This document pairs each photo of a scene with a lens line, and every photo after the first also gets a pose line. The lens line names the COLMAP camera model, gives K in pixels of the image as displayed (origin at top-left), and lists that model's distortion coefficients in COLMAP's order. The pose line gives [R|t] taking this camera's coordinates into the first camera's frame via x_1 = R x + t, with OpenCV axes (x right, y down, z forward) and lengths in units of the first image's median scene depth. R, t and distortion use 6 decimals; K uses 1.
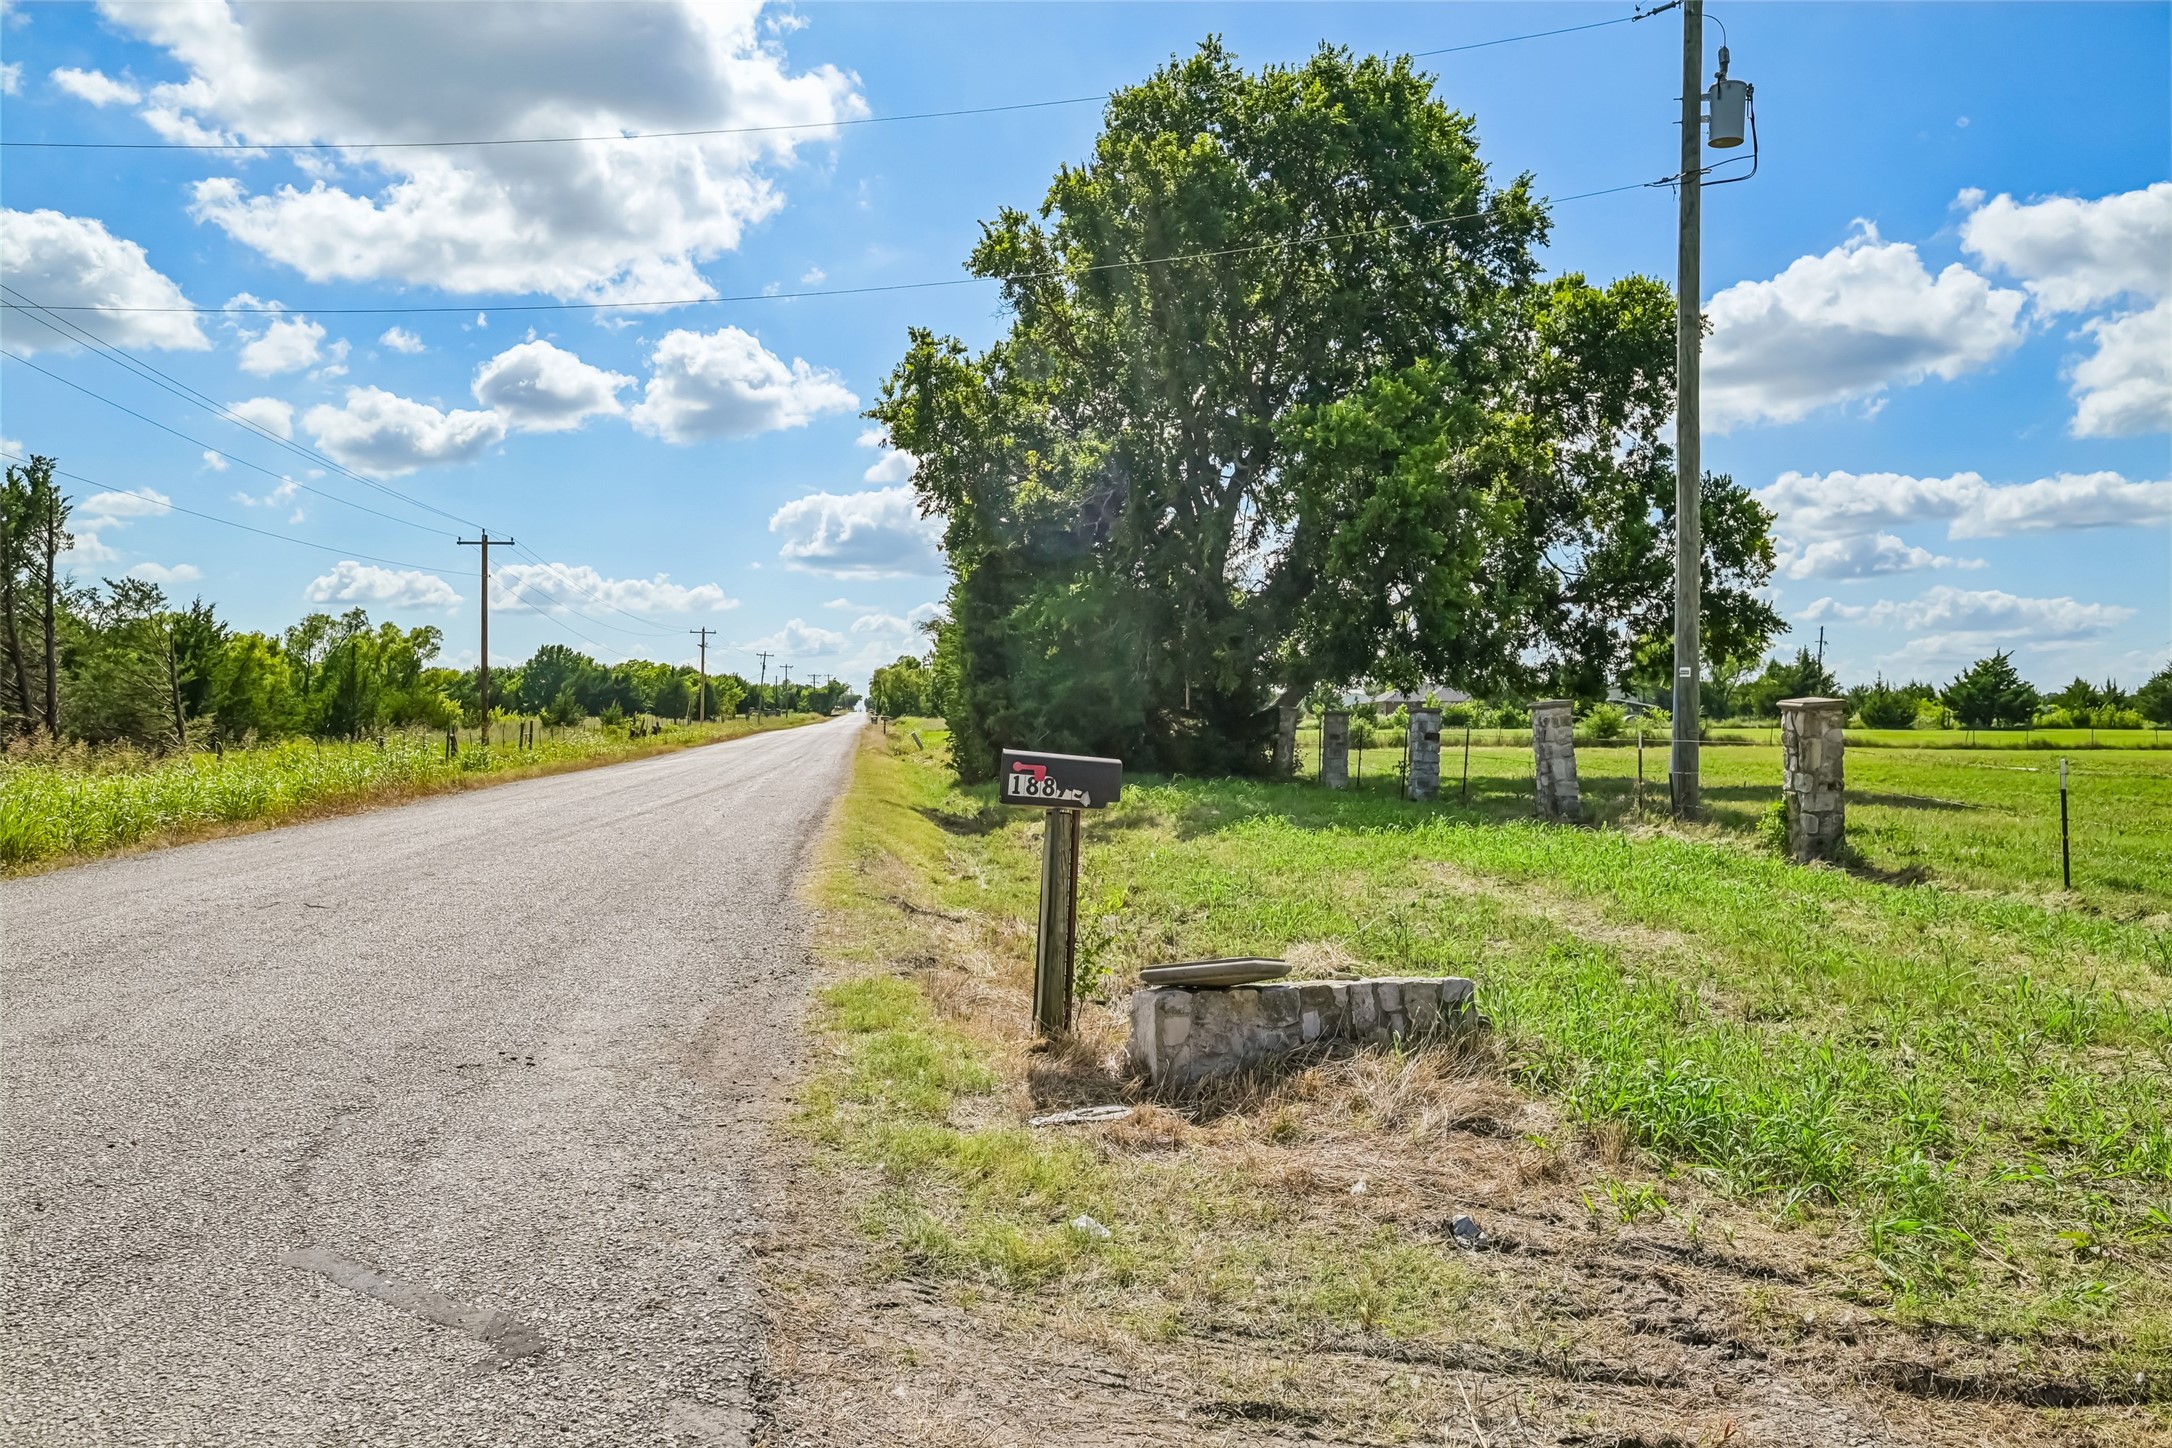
lens RADIAL K [[1661.2, 0, 1085.8], [0, 1661.2, 738.9], [0, 0, 1]] dist [0.004947, -0.000514]
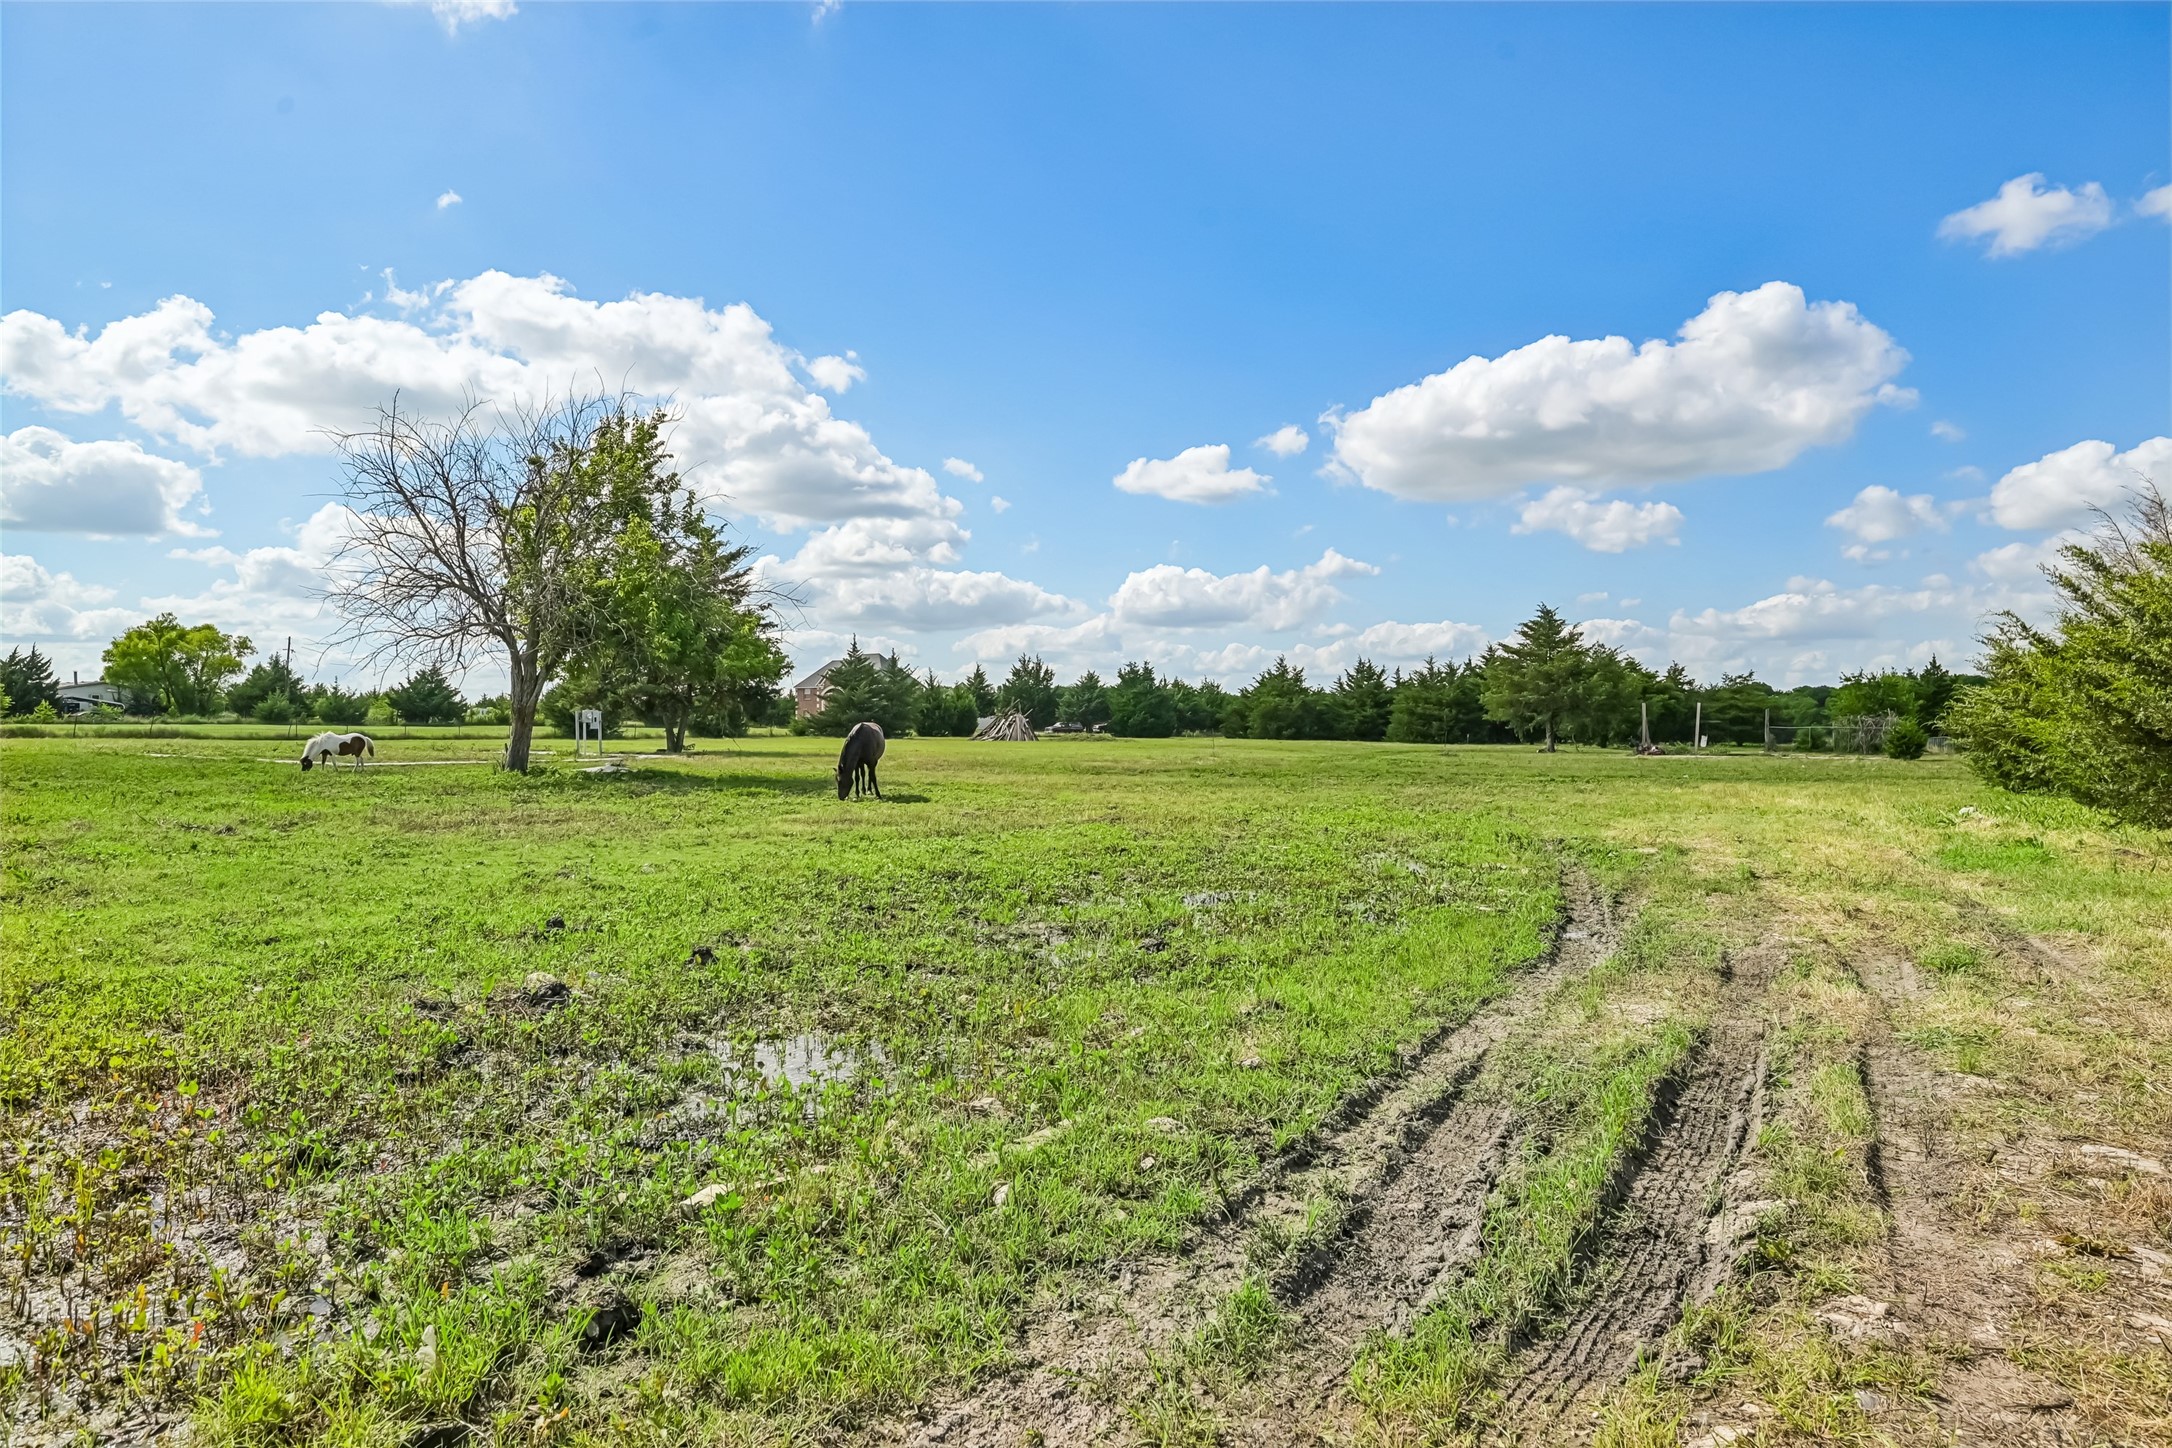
lens RADIAL K [[1276.5, 0, 1087.5], [0, 1276.5, 723.2], [0, 0, 1]] dist [0.001103, -0.000104]
pose [[0.621285, 0.004759, 0.783570, 0.427864], [0.002501, 0.999964, -0.008057, 0.007421], [-0.783580, 0.006966, 0.621251, 0.051618]]
